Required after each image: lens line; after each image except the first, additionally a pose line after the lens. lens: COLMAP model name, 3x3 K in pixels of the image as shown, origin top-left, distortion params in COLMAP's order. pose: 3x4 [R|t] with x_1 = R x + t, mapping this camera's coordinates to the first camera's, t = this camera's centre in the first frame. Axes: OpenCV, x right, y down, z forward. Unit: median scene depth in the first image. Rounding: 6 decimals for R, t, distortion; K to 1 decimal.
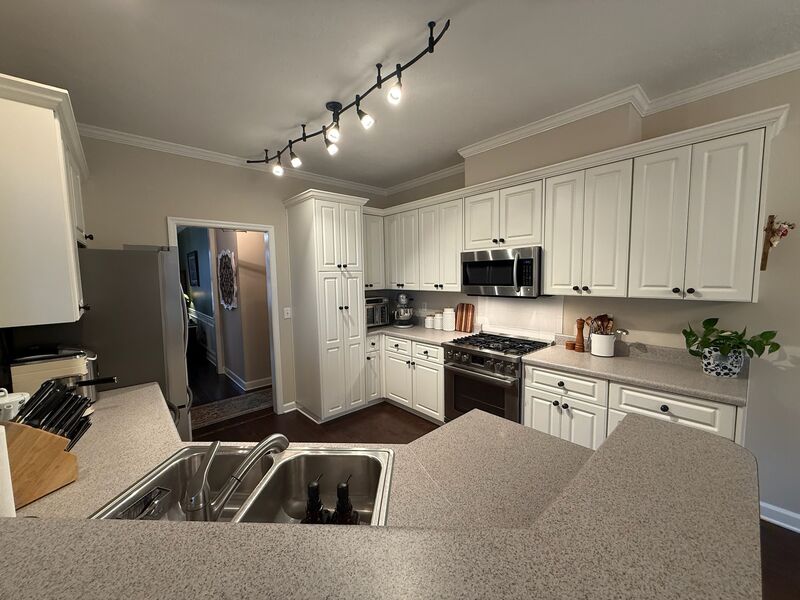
lens RADIAL K [[316.9, 0, 397.5], [0, 316.9, 301.3], [0, 0, 1]] dist [0.001065, 0.000169]
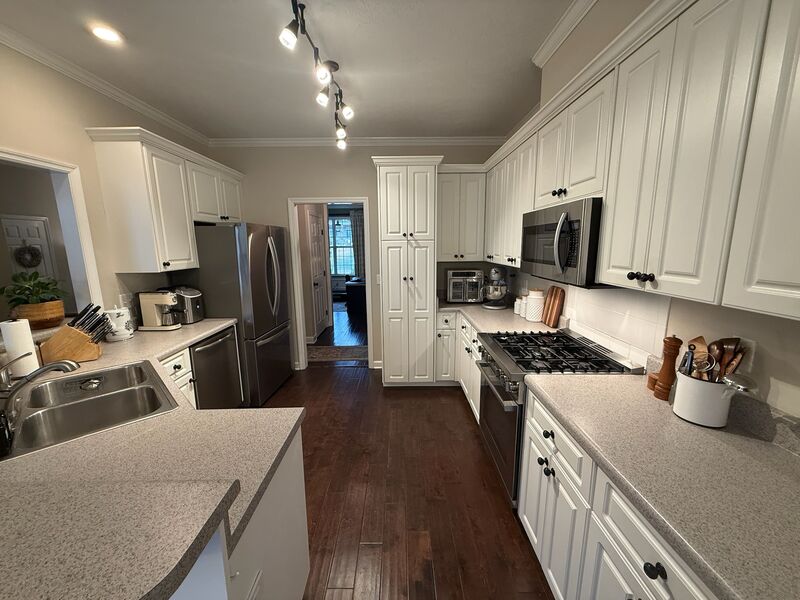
lens RADIAL K [[316.9, 0, 401.0], [0, 316.9, 300.5], [0, 0, 1]] dist [0.001065, 0.000169]
pose [[0.752968, 0.124251, -0.646221, 0.441073], [-0.058356, 0.990751, 0.122500, -0.030459], [0.655465, -0.054528, 0.753254, 0.255262]]
